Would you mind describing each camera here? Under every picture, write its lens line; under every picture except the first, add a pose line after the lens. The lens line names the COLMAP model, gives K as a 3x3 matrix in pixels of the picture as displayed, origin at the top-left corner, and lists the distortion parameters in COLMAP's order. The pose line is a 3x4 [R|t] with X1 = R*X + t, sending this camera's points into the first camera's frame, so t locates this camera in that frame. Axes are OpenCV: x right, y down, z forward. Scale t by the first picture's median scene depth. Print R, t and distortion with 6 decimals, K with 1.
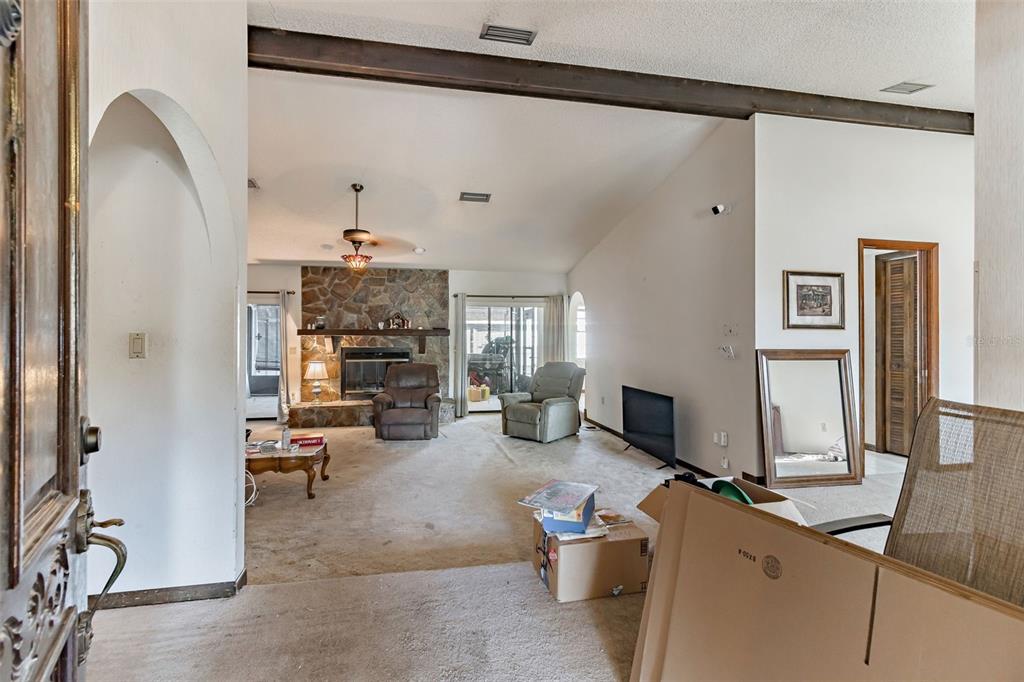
lens RADIAL K [[456.1, 0, 500.0], [0, 456.1, 346.9], [0, 0, 1]] dist [0.002705, -0.000491]
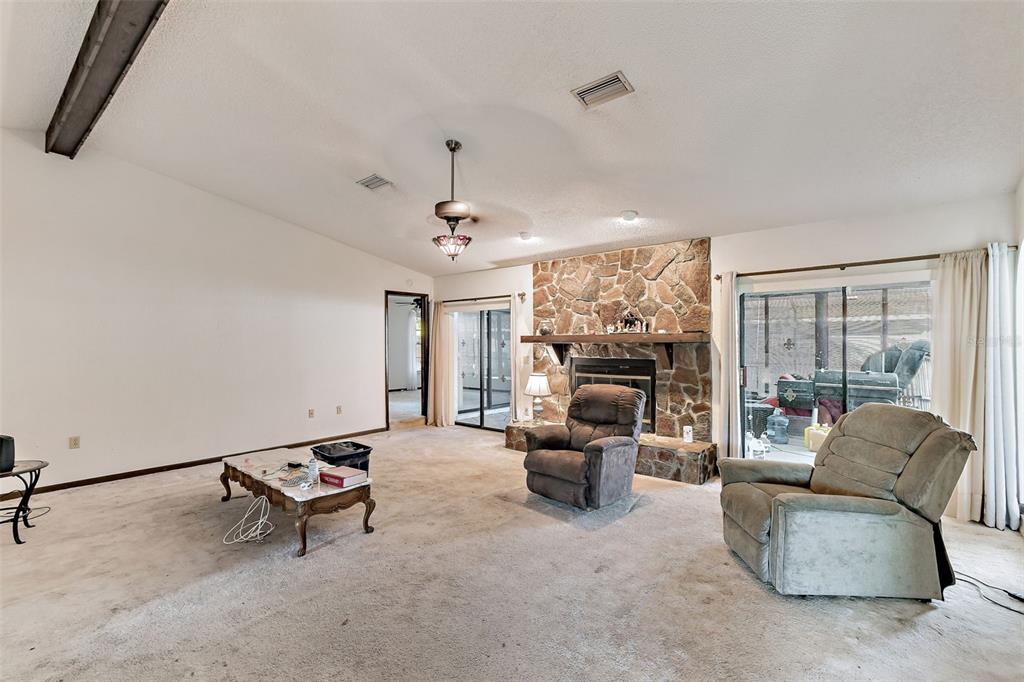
lens RADIAL K [[456.1, 0, 500.0], [0, 456.1, 346.9], [0, 0, 1]] dist [0.002705, -0.000491]
pose [[0.607046, 0.007523, -0.794631, 0.219034], [-0.013193, 0.999913, -0.000612, -0.015875], [0.794557, 0.010855, 0.607092, 0.418601]]
